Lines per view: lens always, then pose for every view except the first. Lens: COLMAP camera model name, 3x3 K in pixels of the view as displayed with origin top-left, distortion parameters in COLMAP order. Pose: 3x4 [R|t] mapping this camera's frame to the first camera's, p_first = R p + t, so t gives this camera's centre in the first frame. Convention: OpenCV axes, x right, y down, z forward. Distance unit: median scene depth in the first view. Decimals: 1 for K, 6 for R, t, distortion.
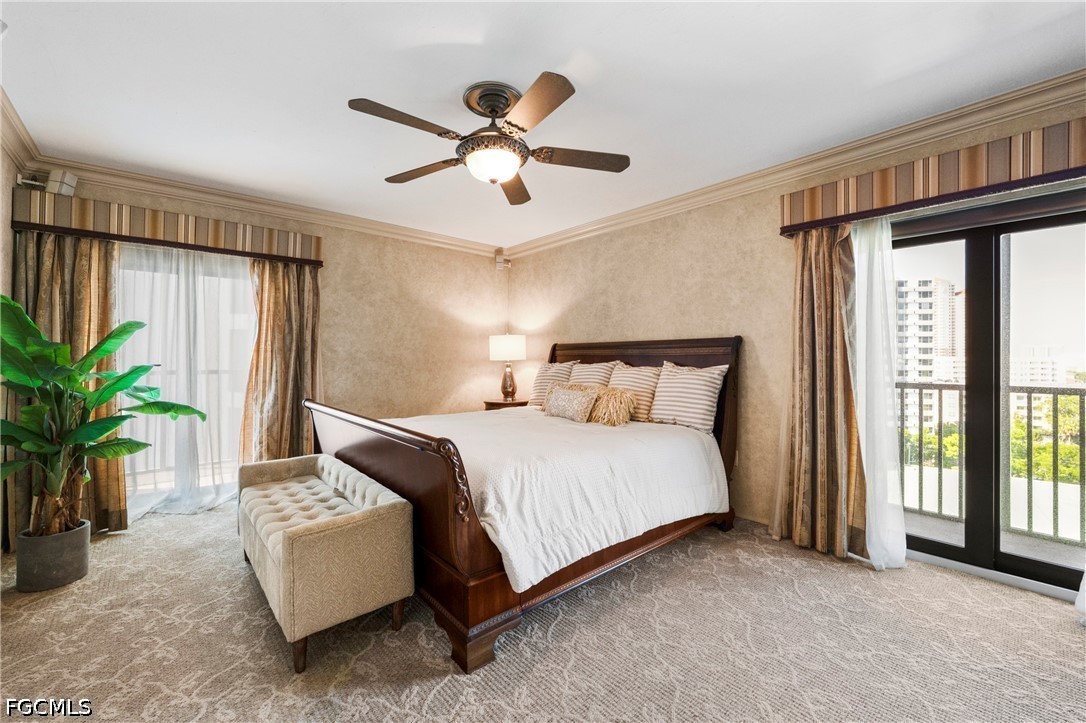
lens RADIAL K [[447.6, 0, 542.8], [0, 447.6, 354.8], [0, 0, 1]] dist [0.000189, -0.000011]
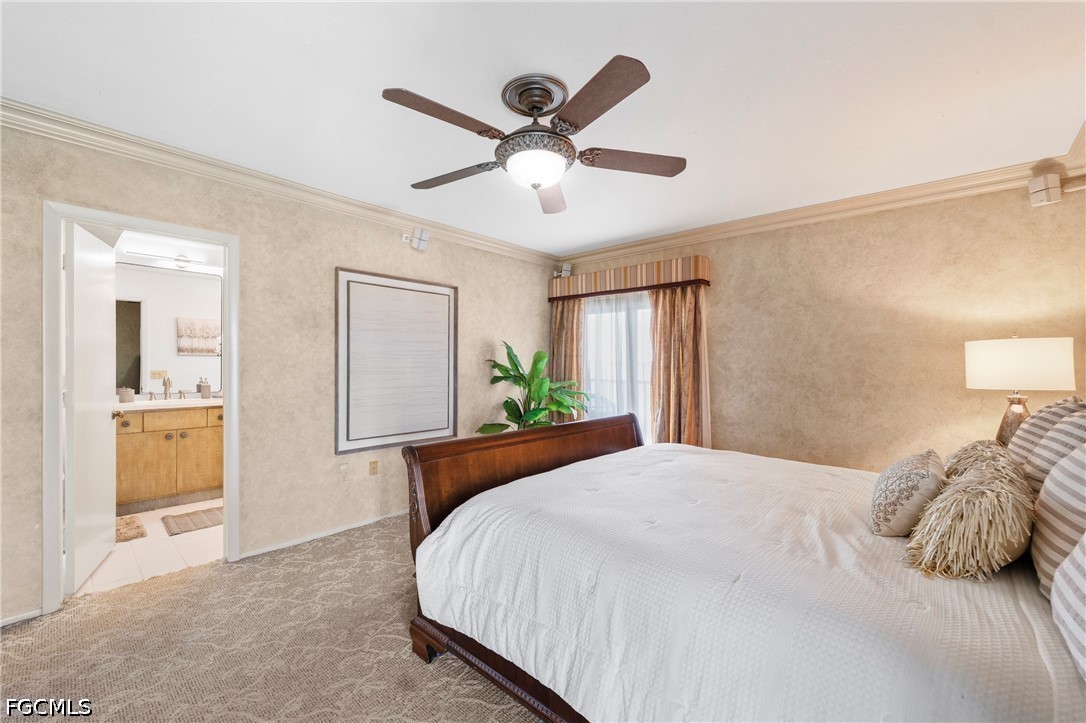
lens RADIAL K [[447.6, 0, 541.0], [0, 447.6, 363.0], [0, 0, 1]] dist [0.000189, -0.000011]
pose [[0.102649, 0.001983, -0.994716, 0.421090], [-0.002168, 0.999996, 0.001770, -0.019964], [0.994715, 0.001975, 0.102653, 0.490990]]
